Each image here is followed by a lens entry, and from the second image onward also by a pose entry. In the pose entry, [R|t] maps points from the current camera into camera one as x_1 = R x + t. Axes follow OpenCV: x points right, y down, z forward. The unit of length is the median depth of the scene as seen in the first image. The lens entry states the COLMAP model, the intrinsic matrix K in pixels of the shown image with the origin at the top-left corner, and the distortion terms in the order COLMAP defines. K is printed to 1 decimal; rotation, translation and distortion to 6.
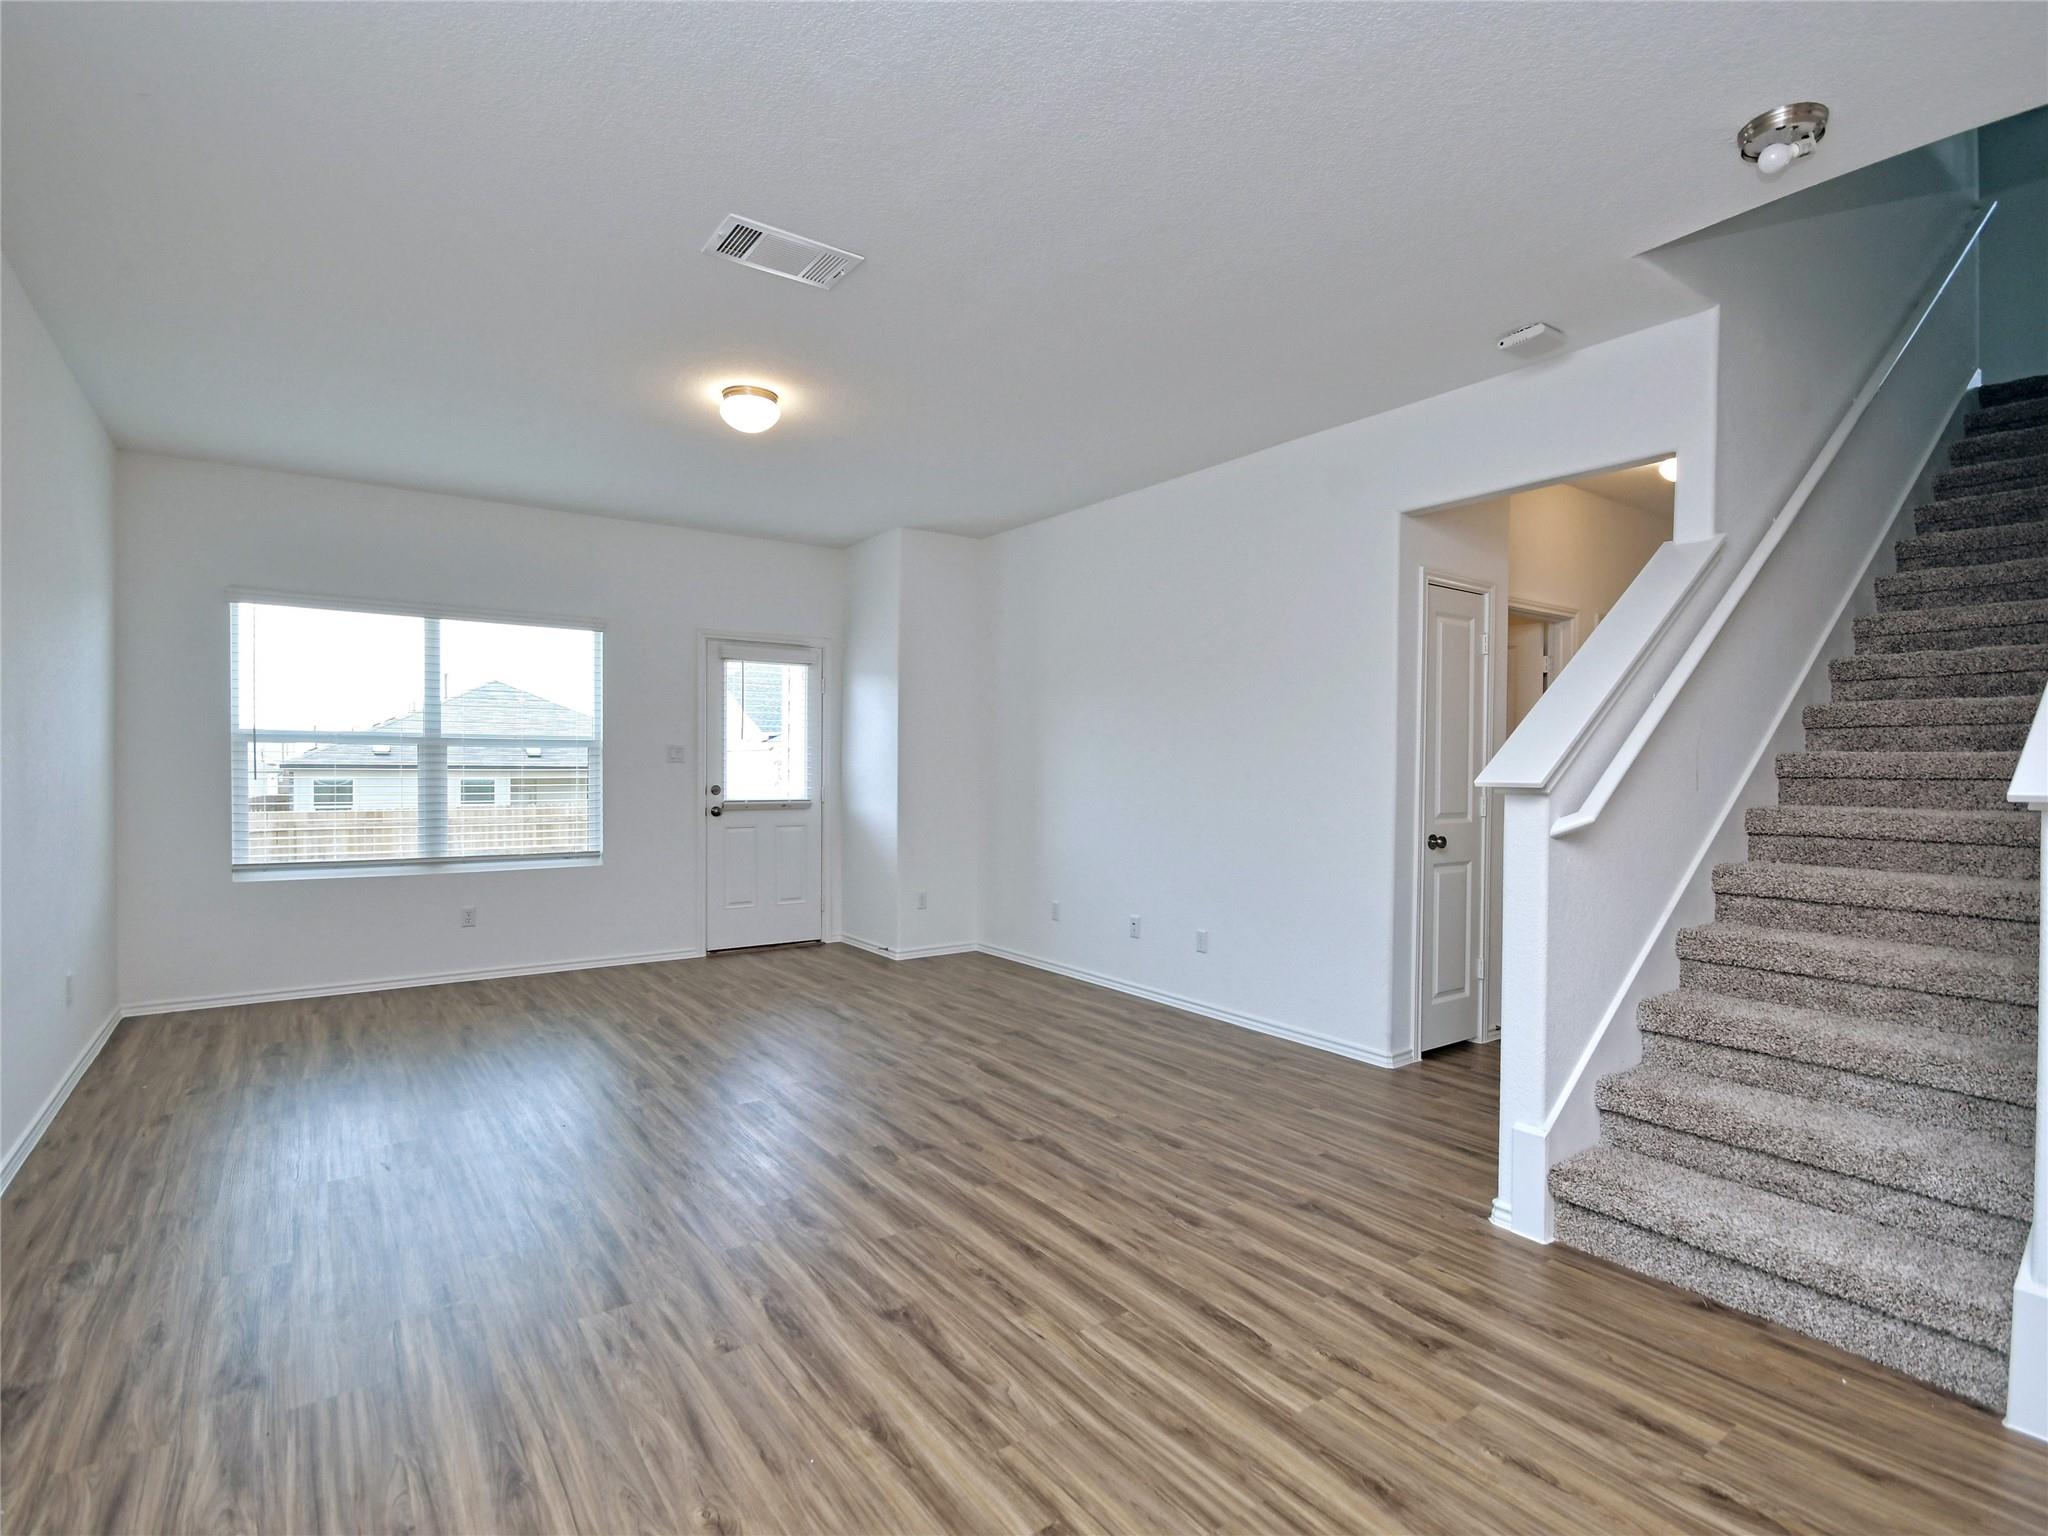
lens RADIAL K [[1006.7, 0, 1020.4], [0, 1006.7, 779.9], [0, 0, 1]] dist [0.002567, -0.004248]
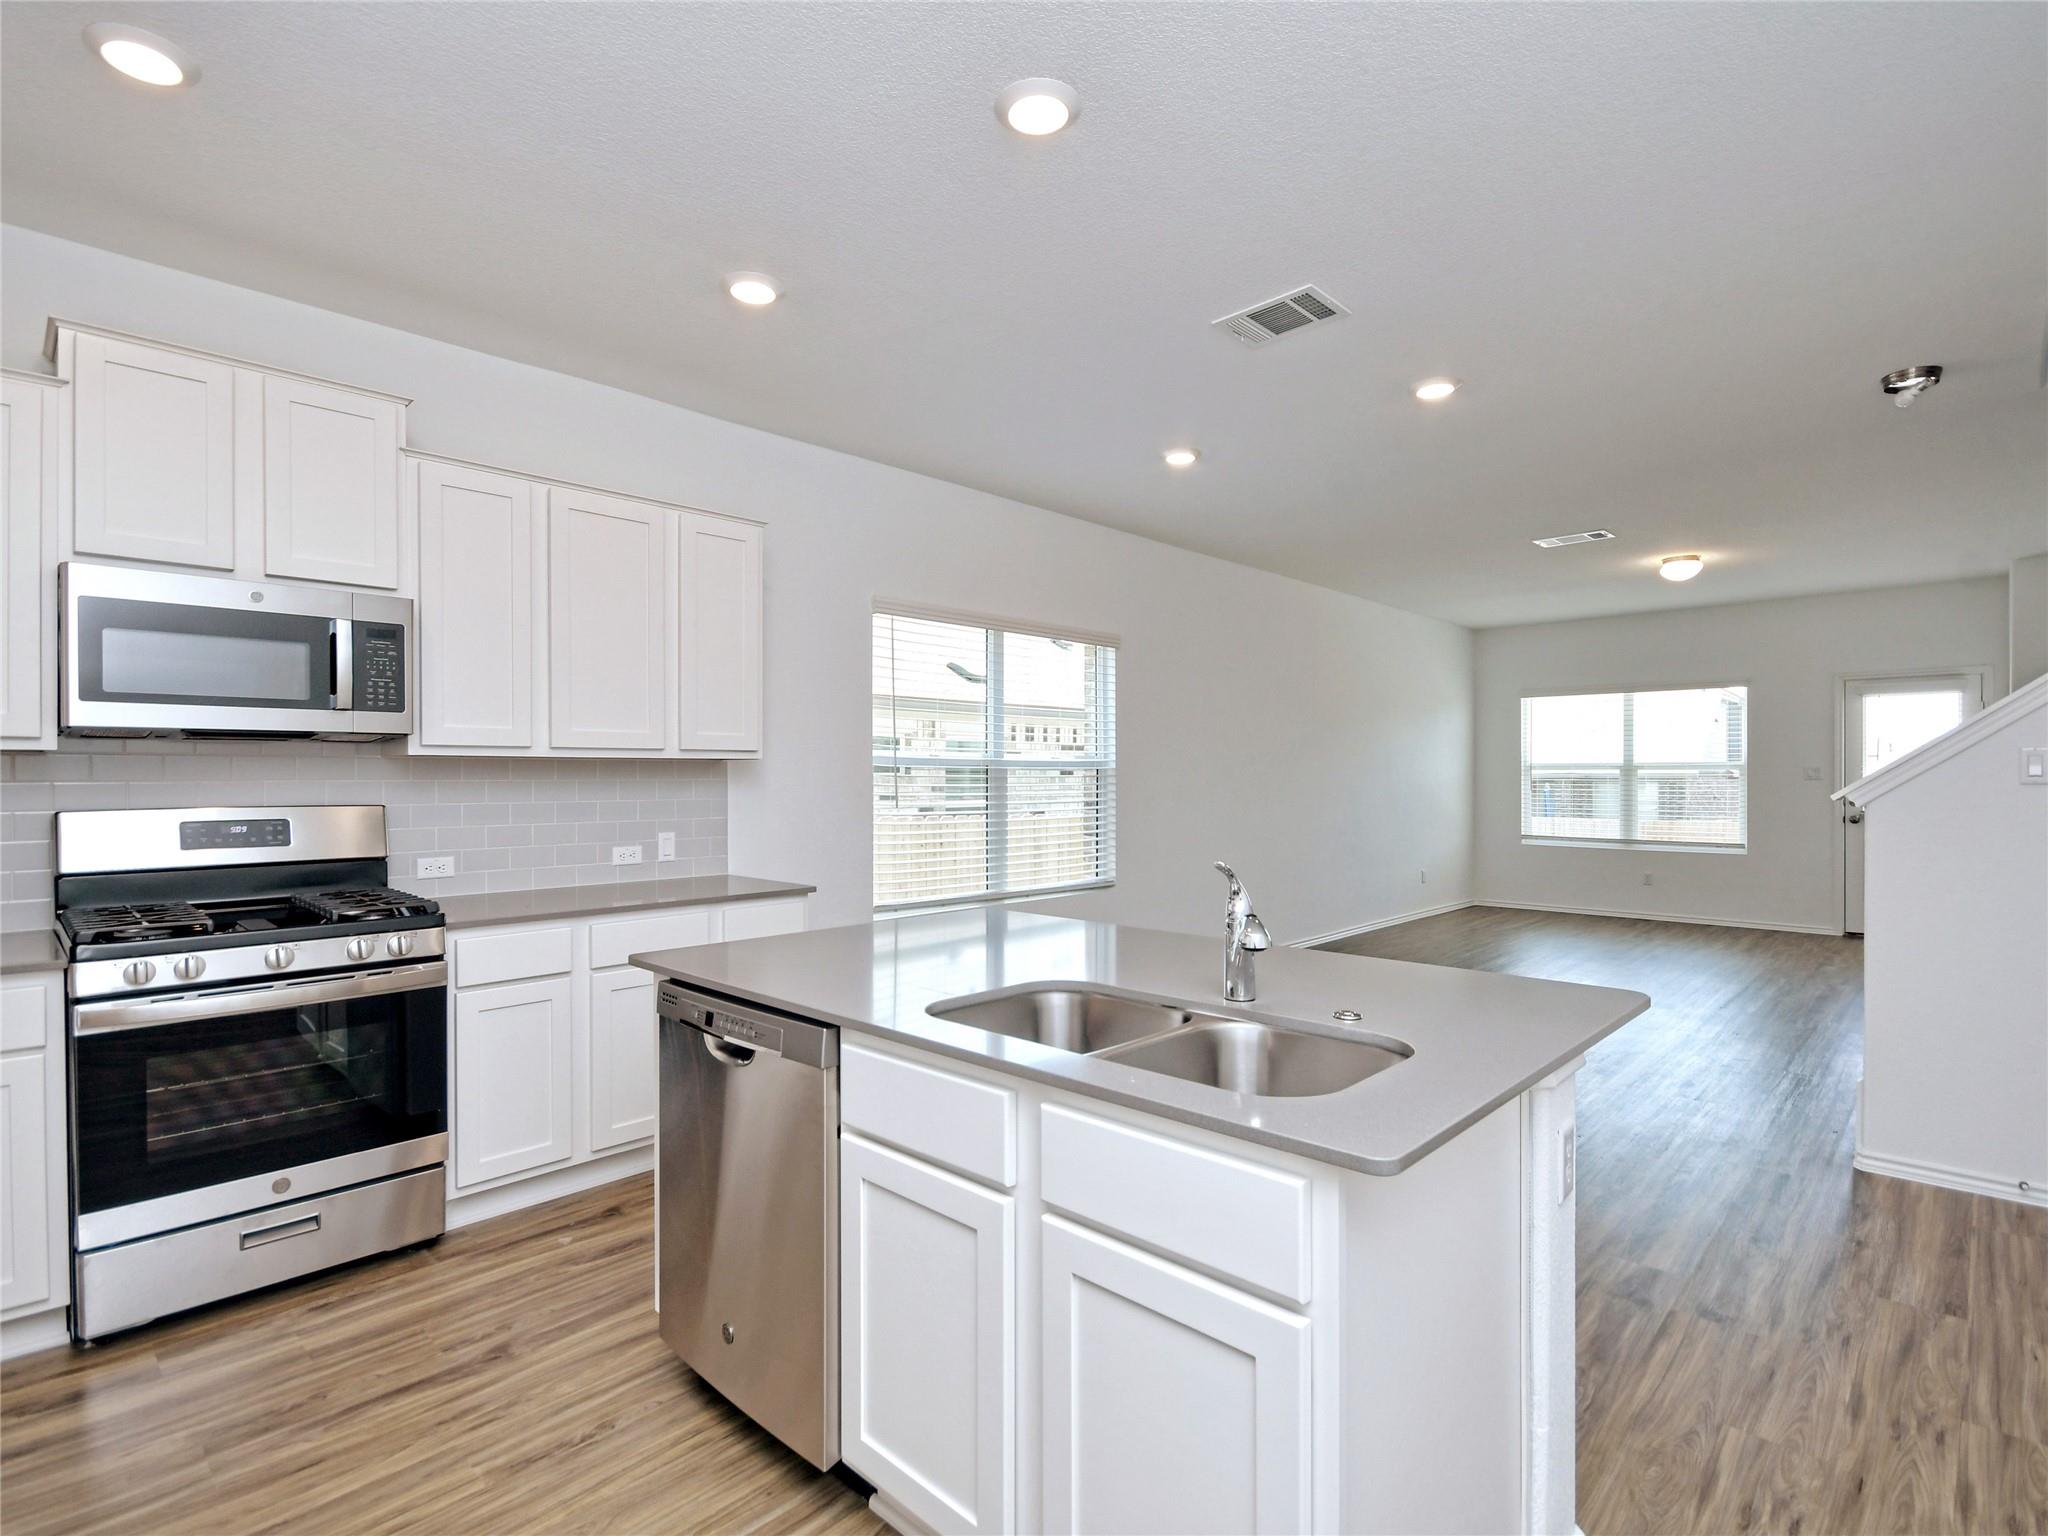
lens RADIAL K [[1006.7, 0, 1020.4], [0, 1006.7, 779.9], [0, 0, 1]] dist [0.002567, -0.004248]
pose [[0.182423, -0.005997, -0.983202, 1.426213], [-0.011182, 0.999904, -0.008173, 0.007647], [0.983157, 0.012485, 0.182339, -0.449887]]
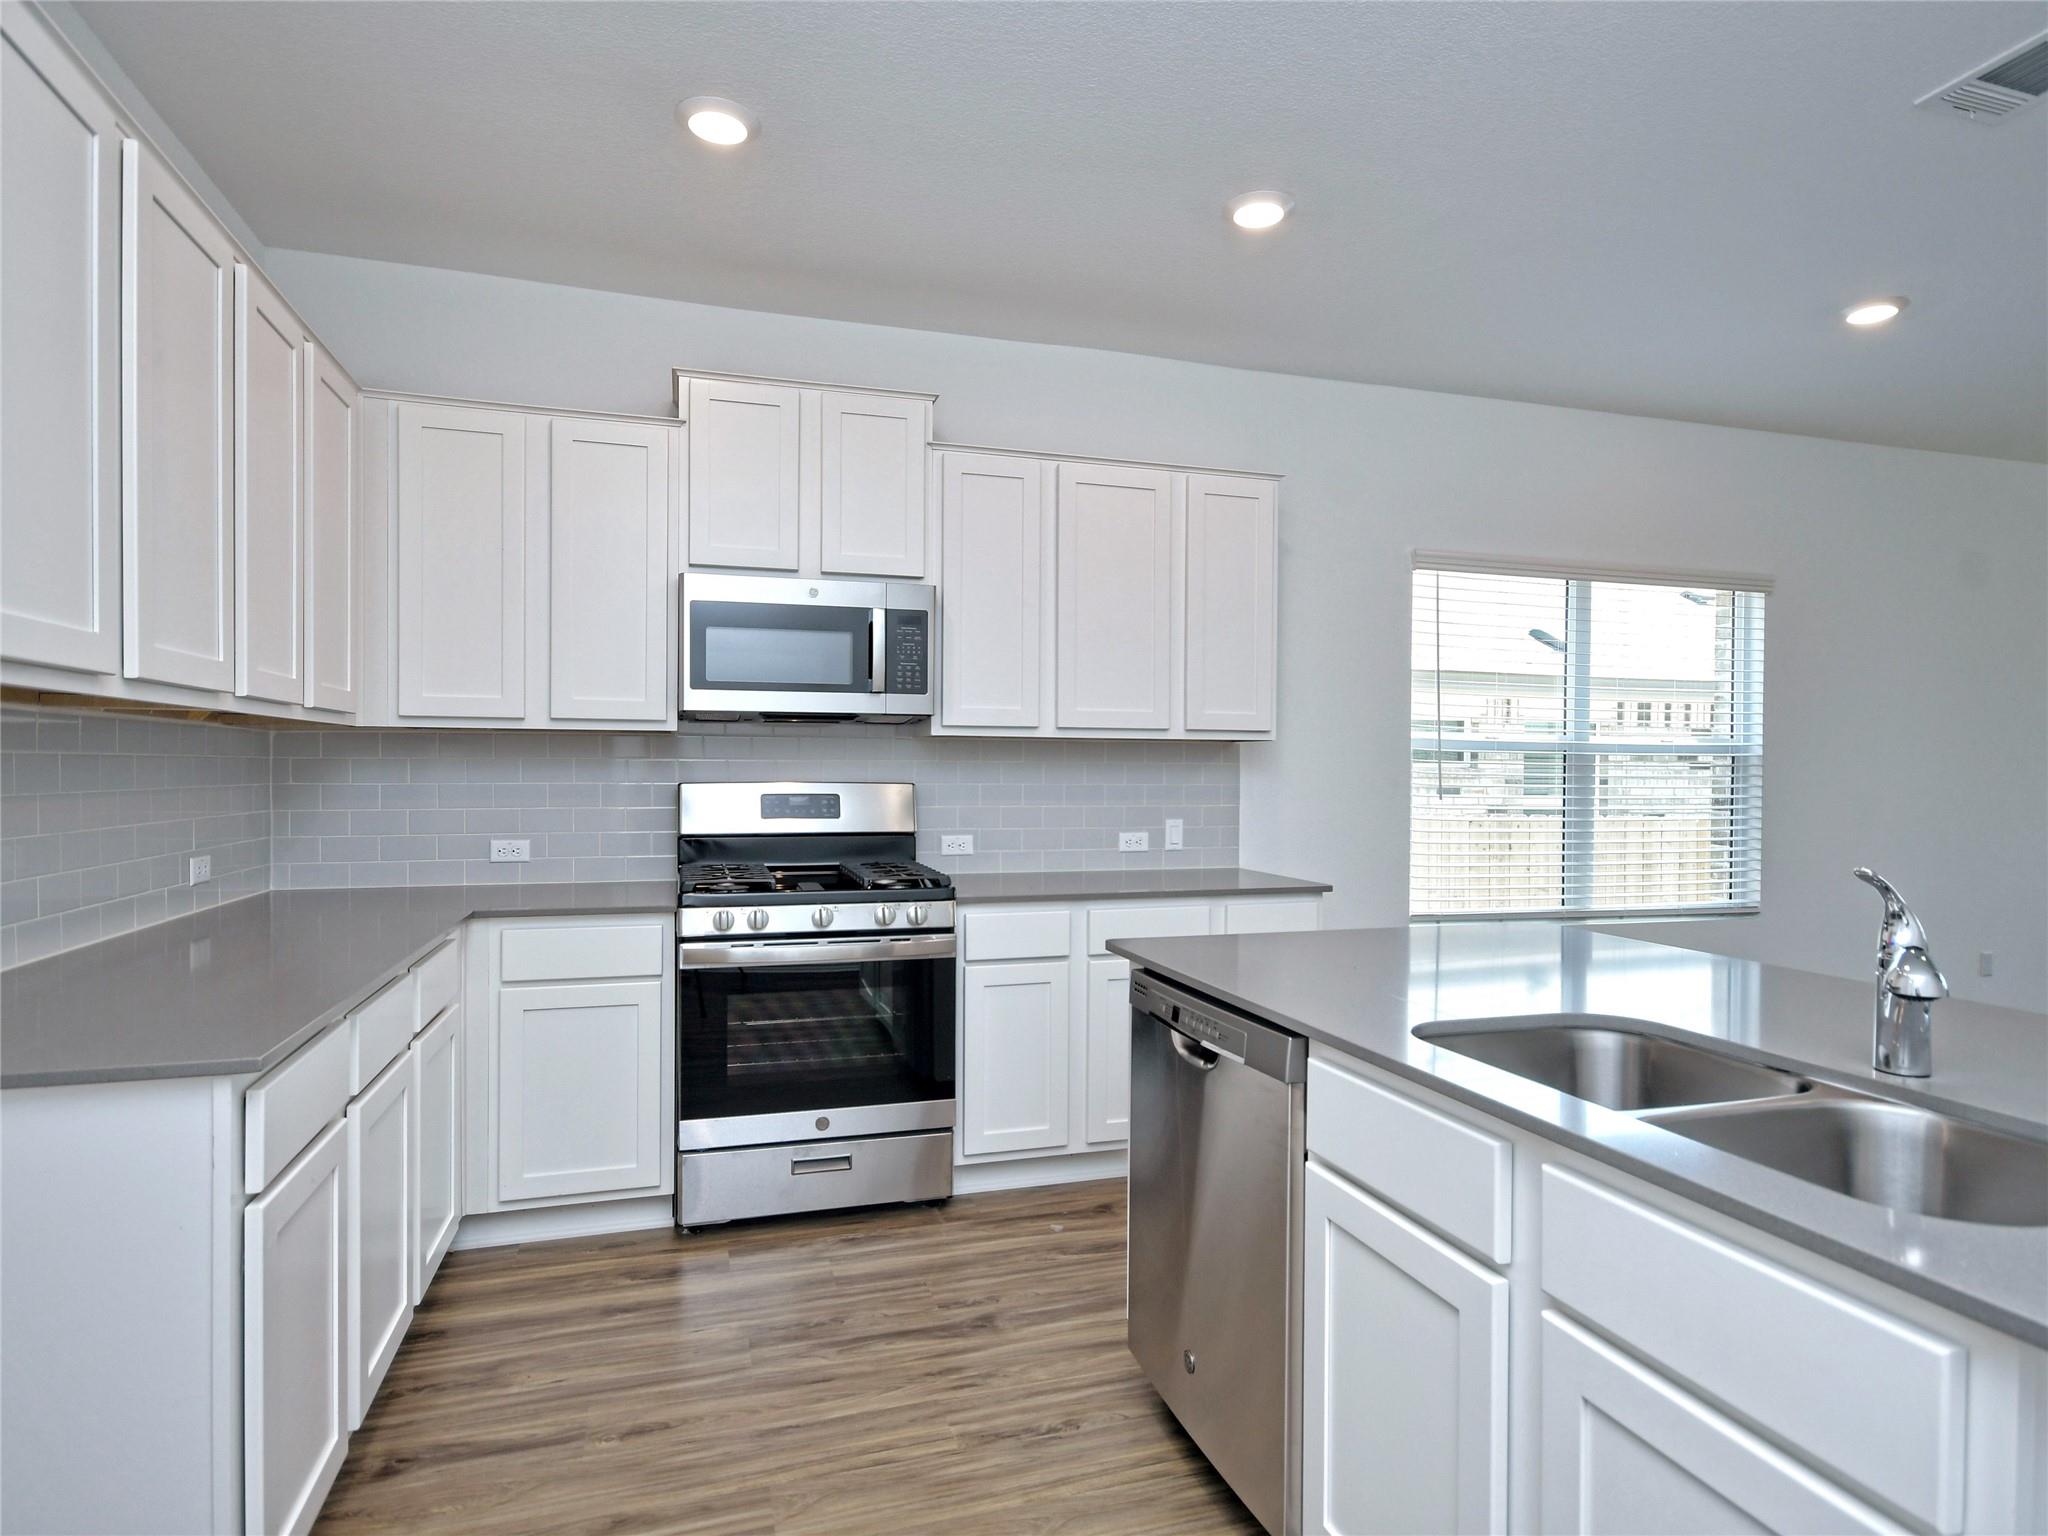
lens RADIAL K [[1116.2, 0, 1019.1], [0, 1116.2, 780.8], [0, 0, 1]] dist [0.001238, 0.001230]
pose [[-0.320748, -0.001339, -0.947164, 1.395390], [-0.023088, 0.999713, 0.006405, 0.023503], [0.946883, 0.023923, -0.320687, -0.390192]]
